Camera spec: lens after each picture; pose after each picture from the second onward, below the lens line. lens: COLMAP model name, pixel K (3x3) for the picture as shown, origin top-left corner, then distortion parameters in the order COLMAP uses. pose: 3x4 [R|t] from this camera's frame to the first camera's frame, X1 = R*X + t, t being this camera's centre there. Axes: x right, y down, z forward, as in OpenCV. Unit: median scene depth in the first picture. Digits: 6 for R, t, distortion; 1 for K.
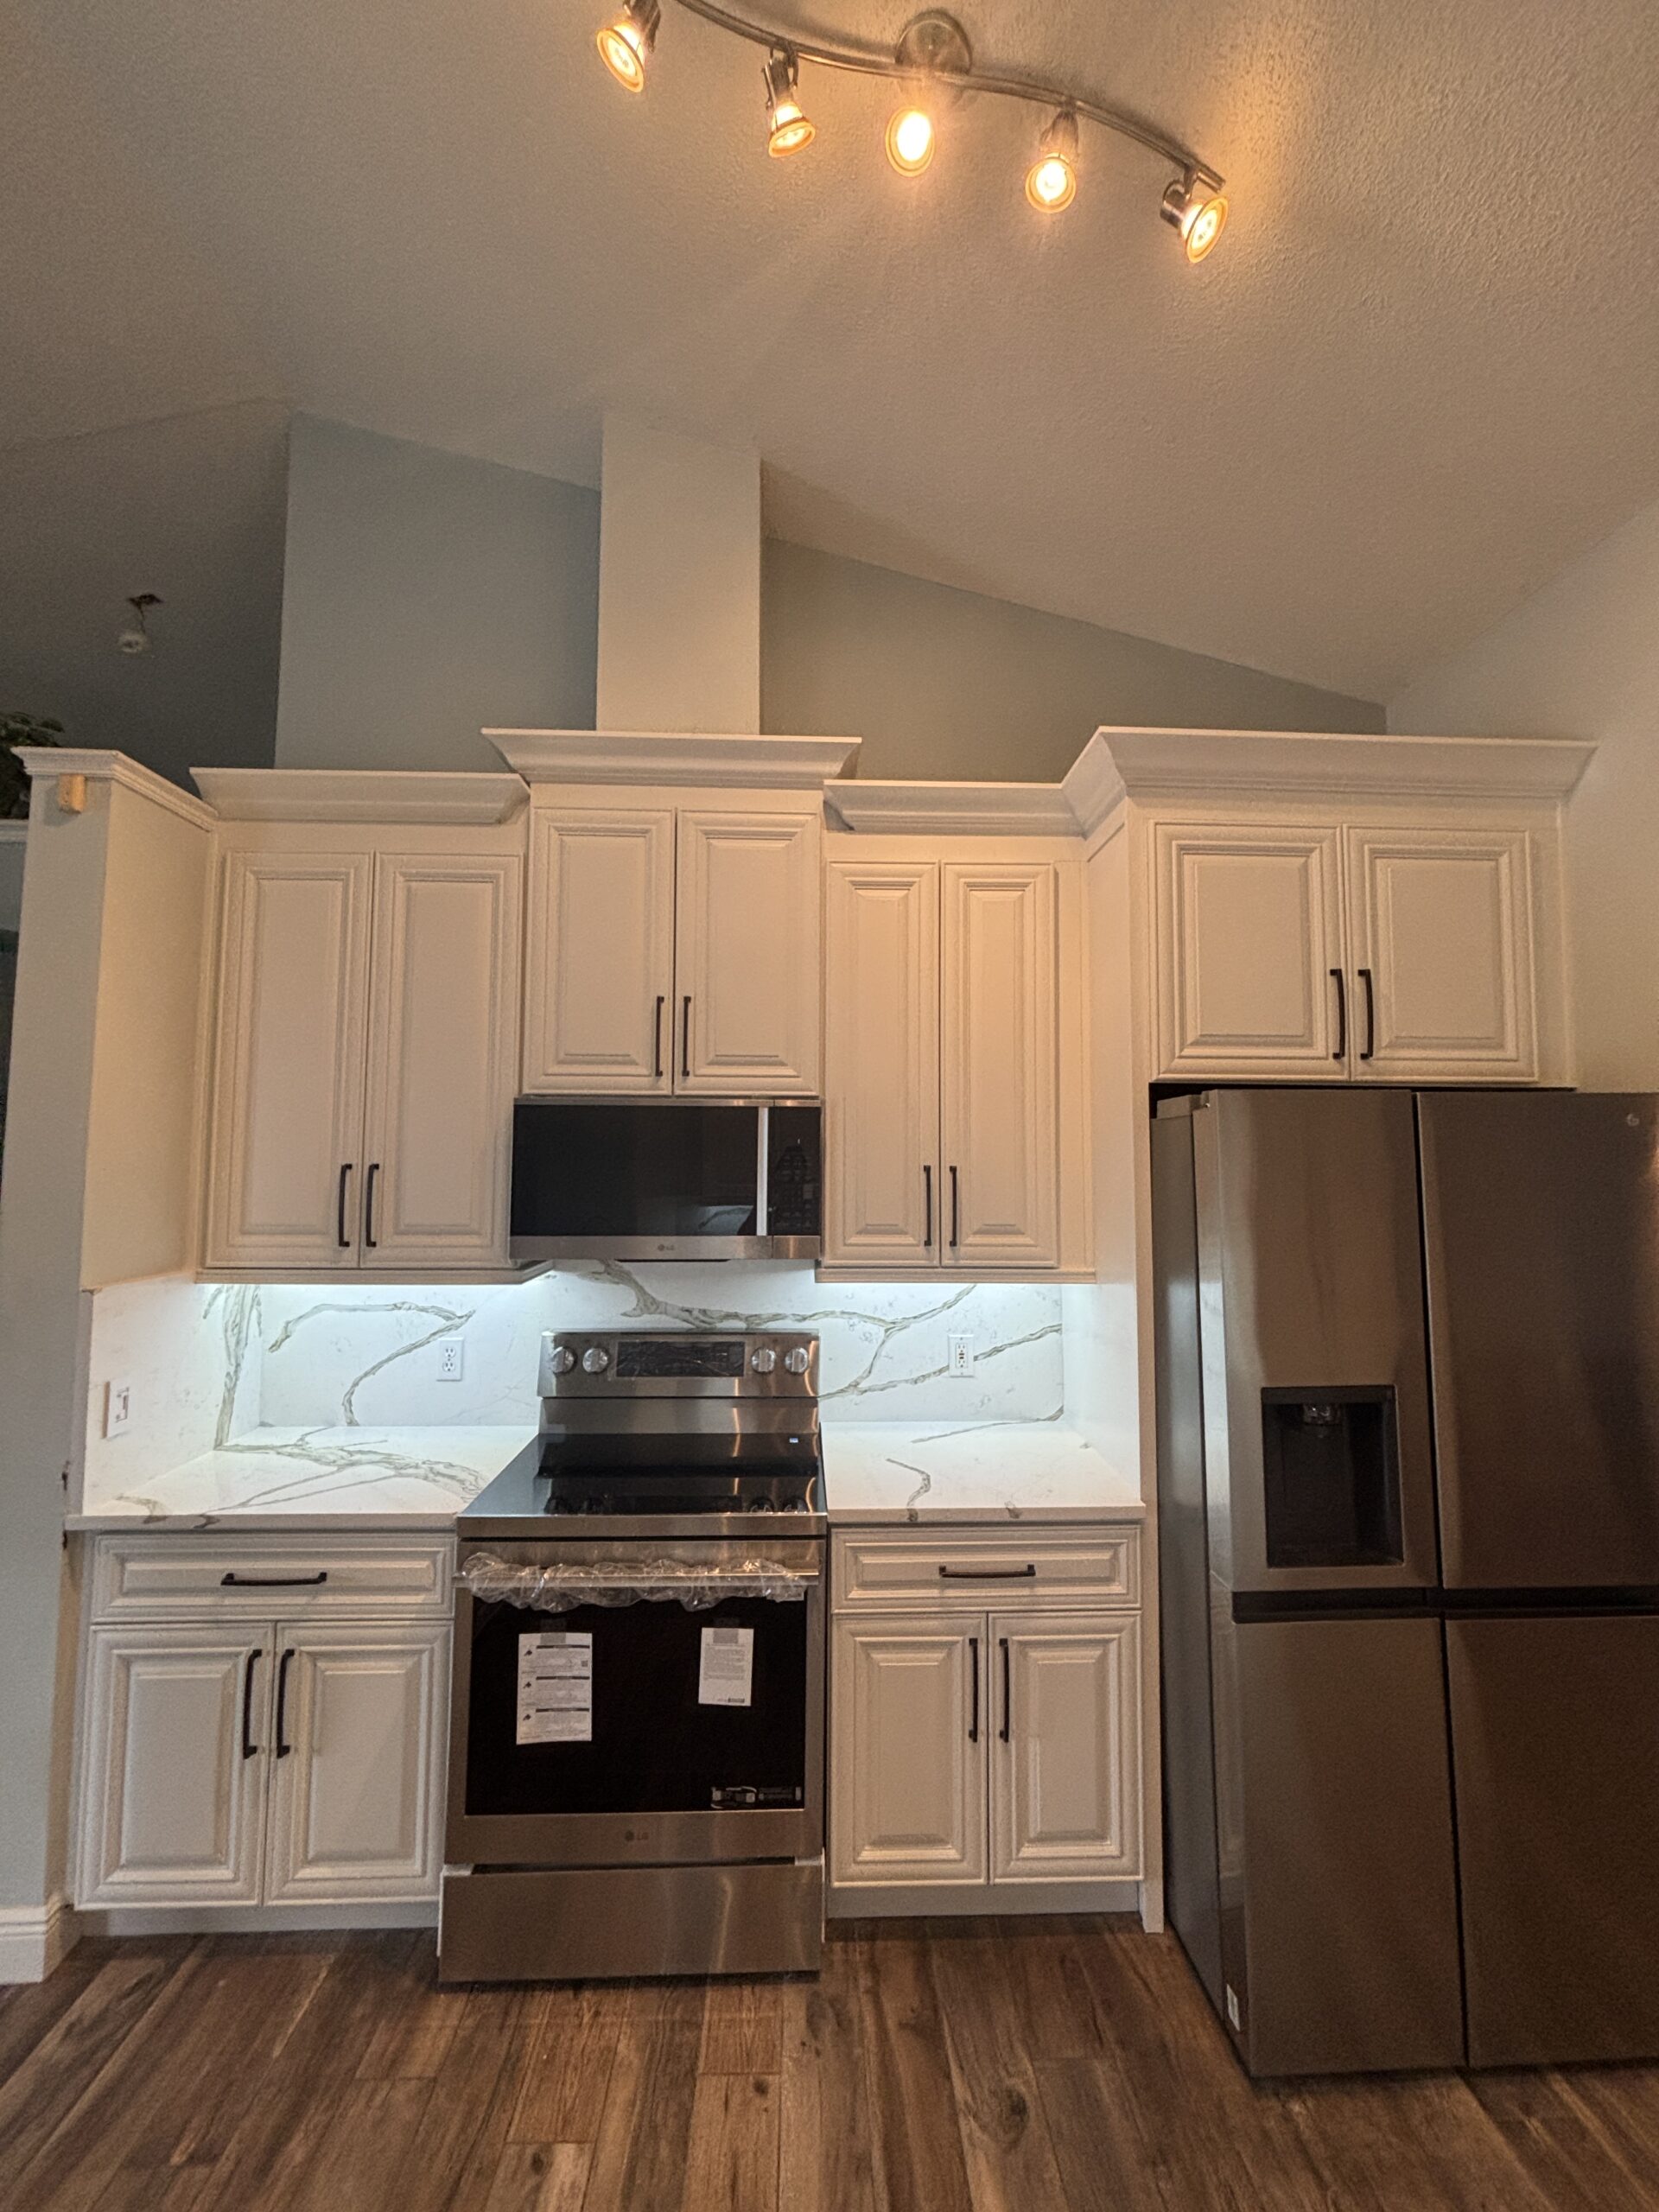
lens RADIAL K [[885.1, 0, 829.5], [0, 885.1, 1106.0], [0, 0, 1]] dist [-0.003570, -0.000391]
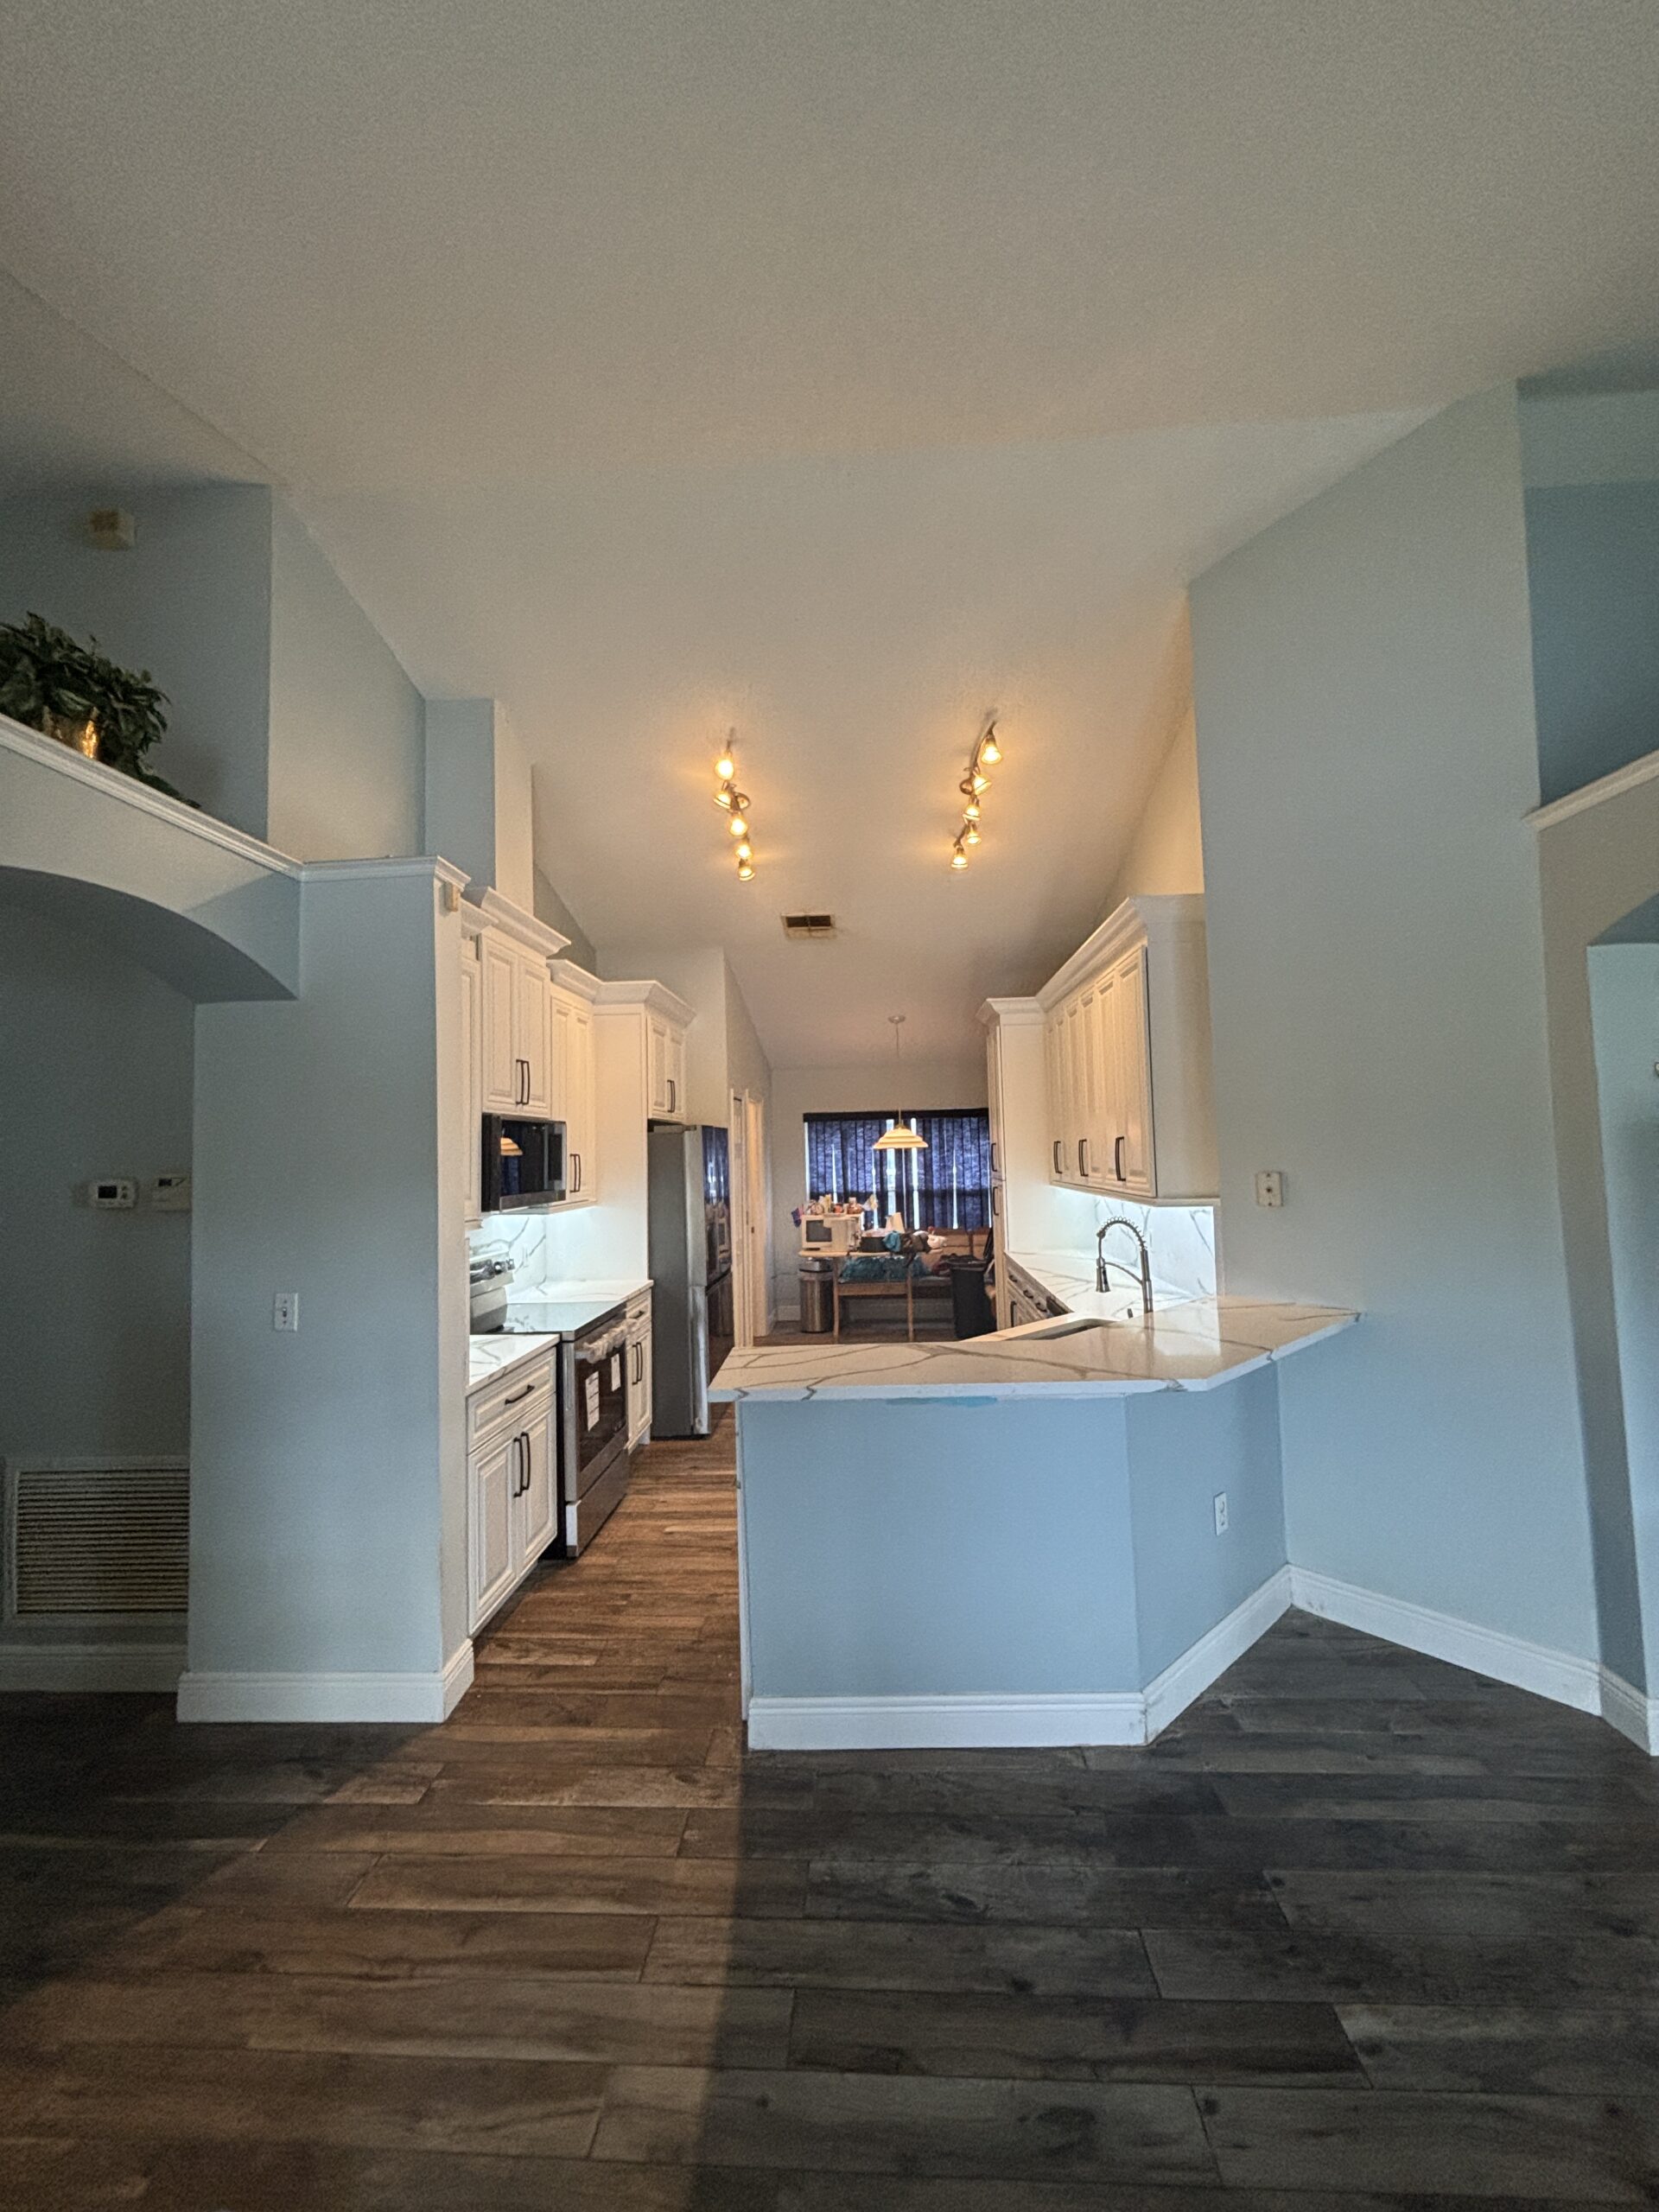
lens RADIAL K [[891.2, 0, 835.4], [0, 891.2, 1107.3], [0, 0, 1]] dist [-0.001002, -0.000463]
pose [[0.090645, 0.040268, 0.995069, -2.165074], [-0.037124, 0.998624, -0.037031, 0.015064], [-0.995191, -0.033584, 0.092015, 0.224779]]
